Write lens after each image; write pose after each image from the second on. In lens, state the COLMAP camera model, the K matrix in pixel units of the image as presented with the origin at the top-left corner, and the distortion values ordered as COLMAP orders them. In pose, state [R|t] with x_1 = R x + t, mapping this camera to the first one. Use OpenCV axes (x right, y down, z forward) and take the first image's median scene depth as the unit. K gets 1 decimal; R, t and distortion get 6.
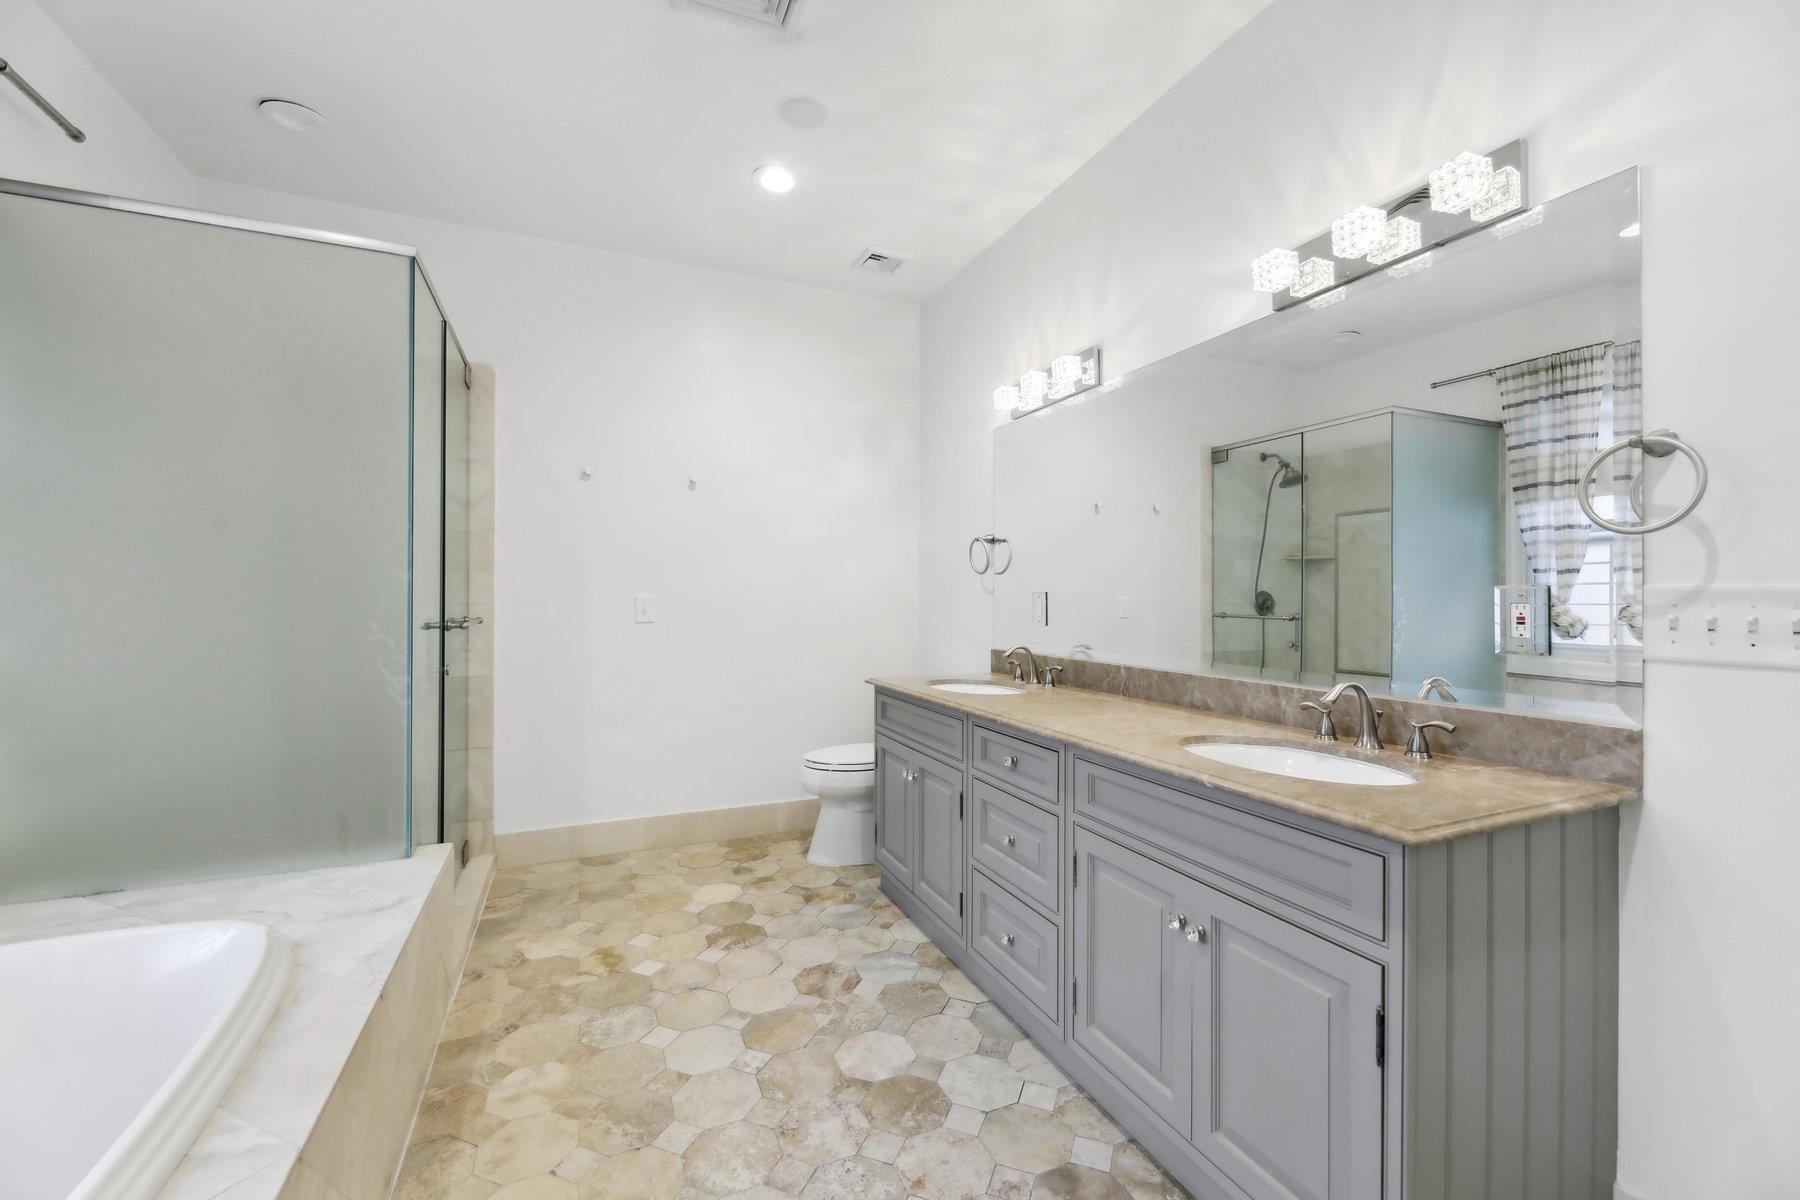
lens RADIAL K [[737.3, 0, 900.0], [0, 737.3, 600.0], [0, 0, 1]] dist [0.005475, -0.004878]
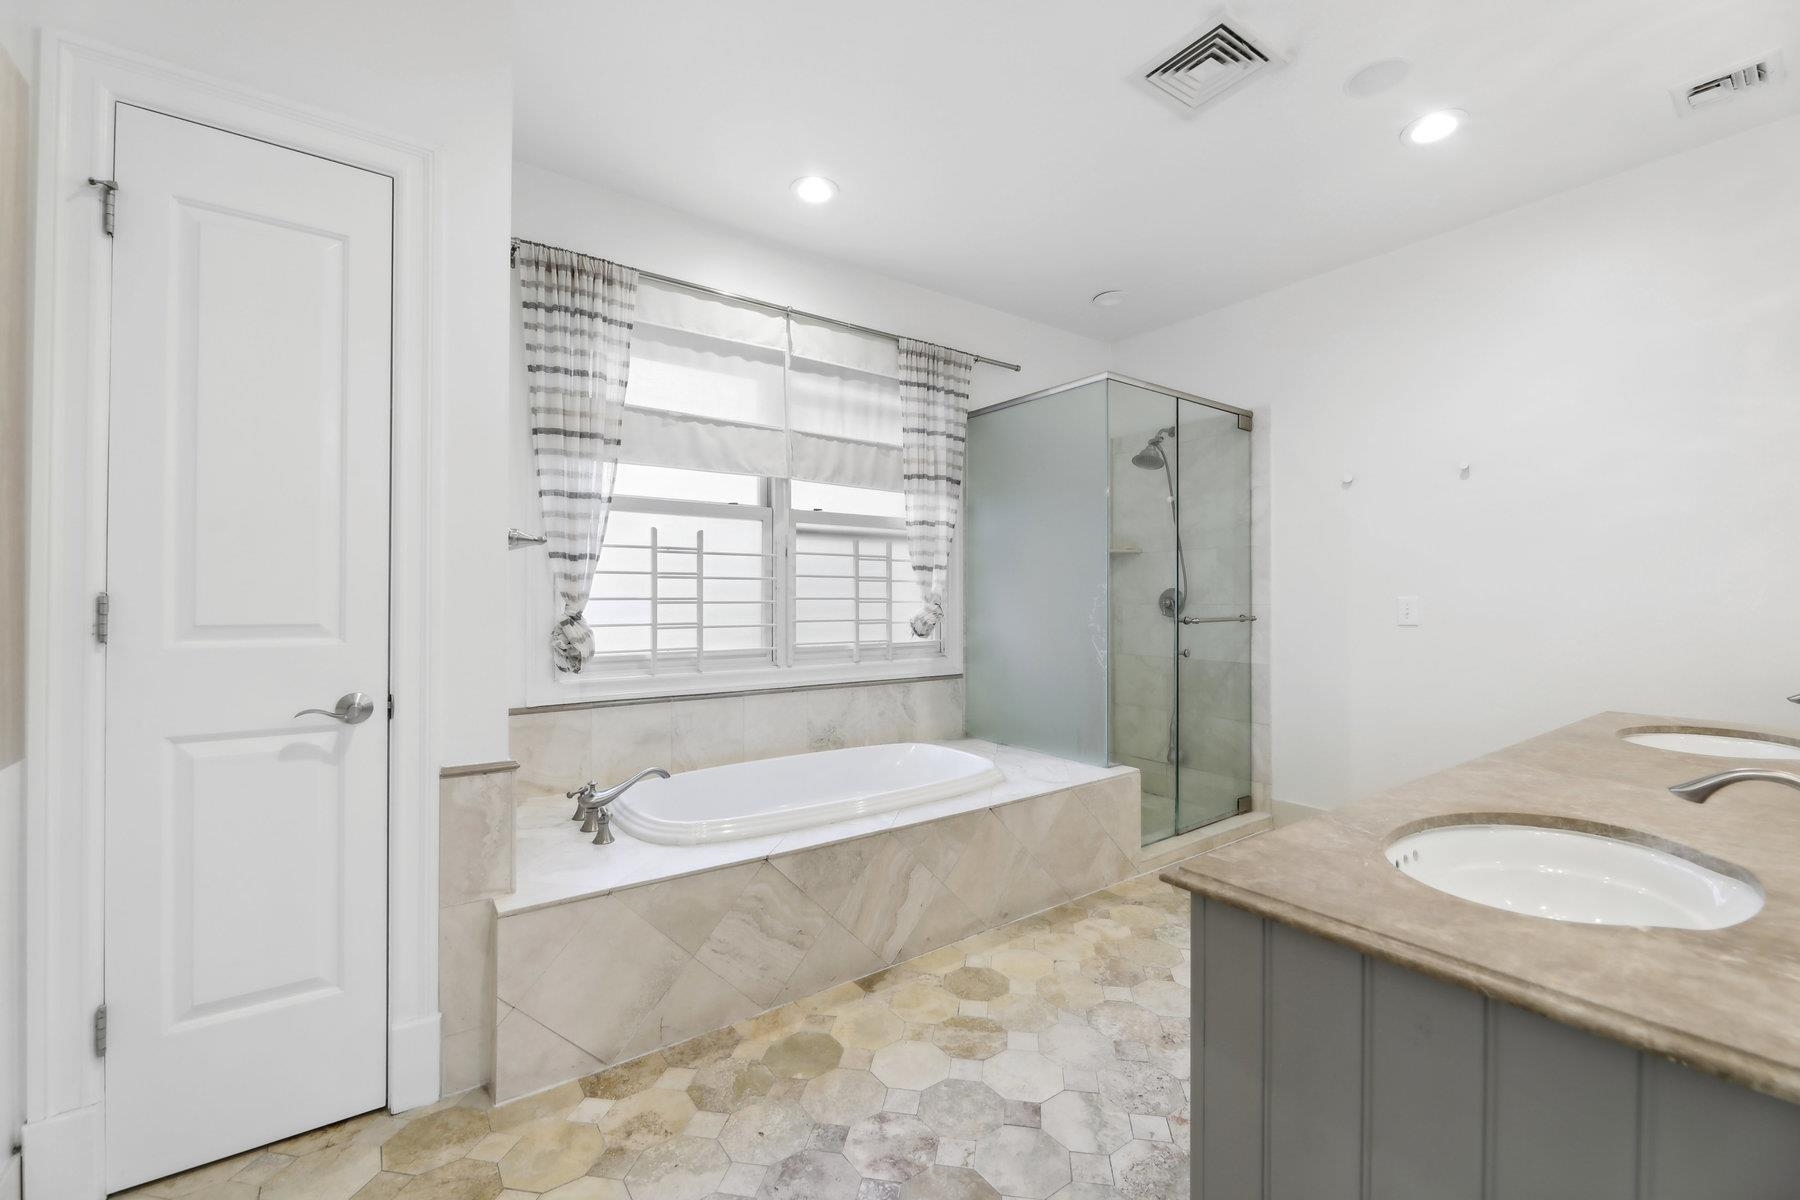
lens RADIAL K [[737.3, 0, 900.0], [0, 737.3, 600.0], [0, 0, 1]] dist [0.005475, -0.004878]
pose [[0.216310, 0.000349, -0.976325, 0.779761], [-0.004516, 0.999990, -0.000643, 0.002637], [0.976314, 0.004549, 0.216310, 0.255476]]
